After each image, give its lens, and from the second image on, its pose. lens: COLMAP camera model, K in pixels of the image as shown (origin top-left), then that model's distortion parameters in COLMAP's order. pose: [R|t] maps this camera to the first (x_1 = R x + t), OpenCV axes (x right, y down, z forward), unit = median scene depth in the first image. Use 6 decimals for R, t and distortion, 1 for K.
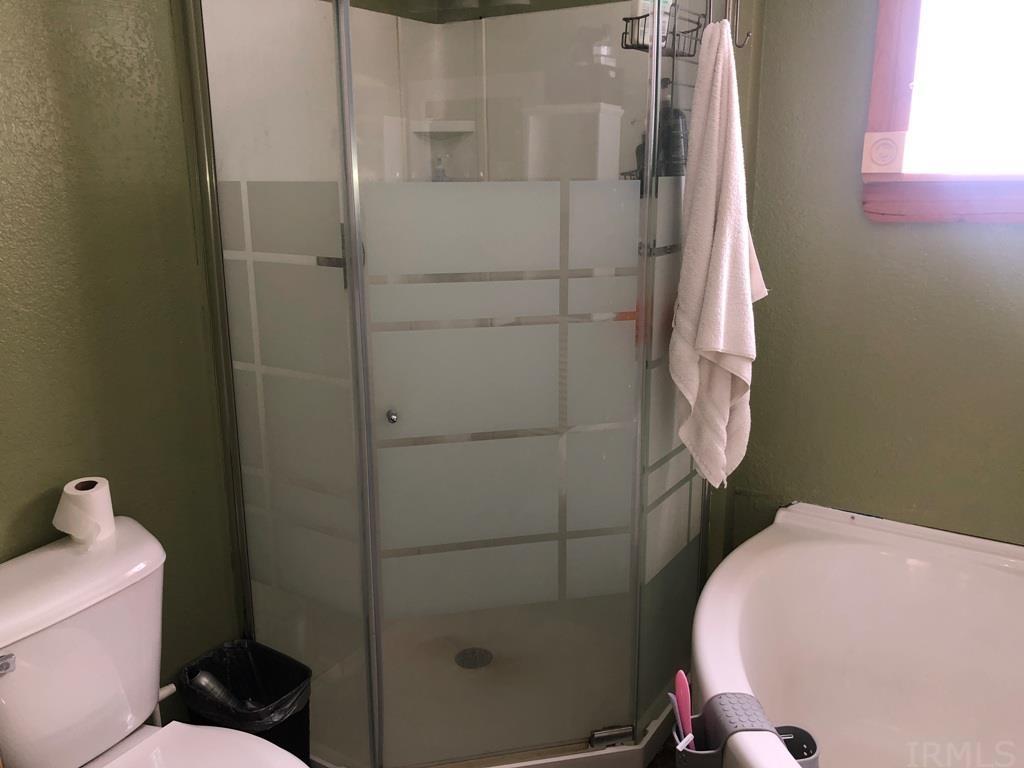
lens RADIAL K [[838.1, 0, 507.8], [0, 838.1, 376.3], [0, 0, 1]] dist [0.049537, -0.060332]
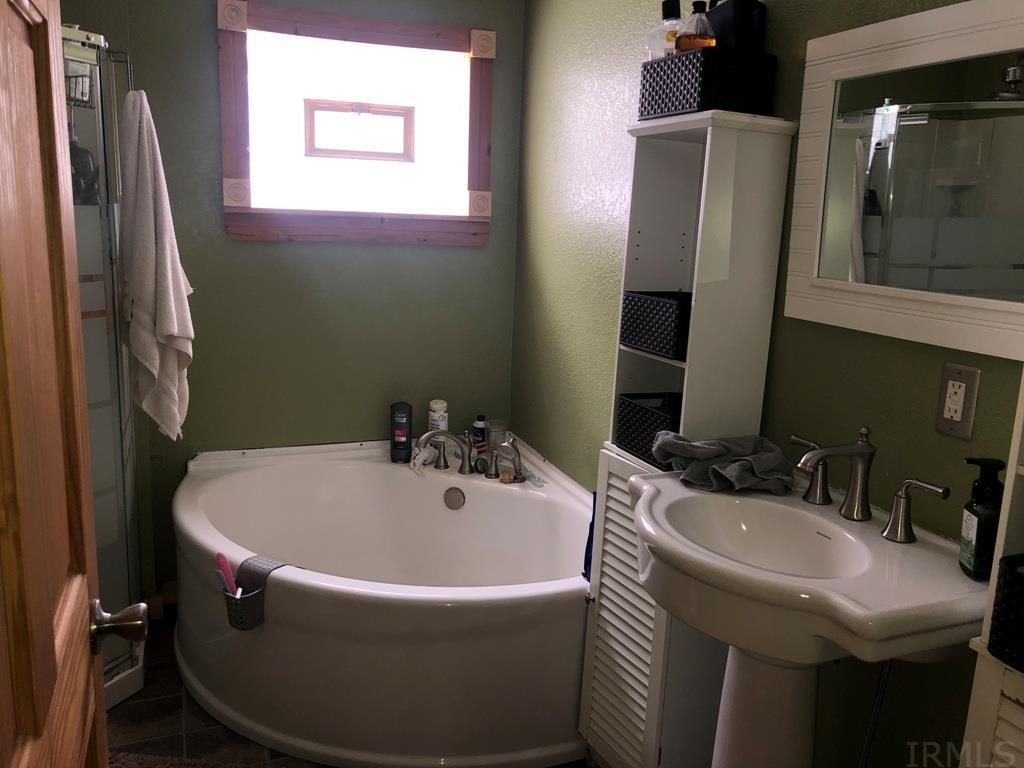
lens RADIAL K [[838.1, 0, 510.6], [0, 838.1, 384.1], [0, 0, 1]] dist [0.049537, -0.060332]
pose [[0.586287, -0.135106, 0.798758, -0.497368], [0.153006, 0.986716, 0.054592, 0.055026], [-0.795523, 0.090208, 0.599170, -0.221990]]
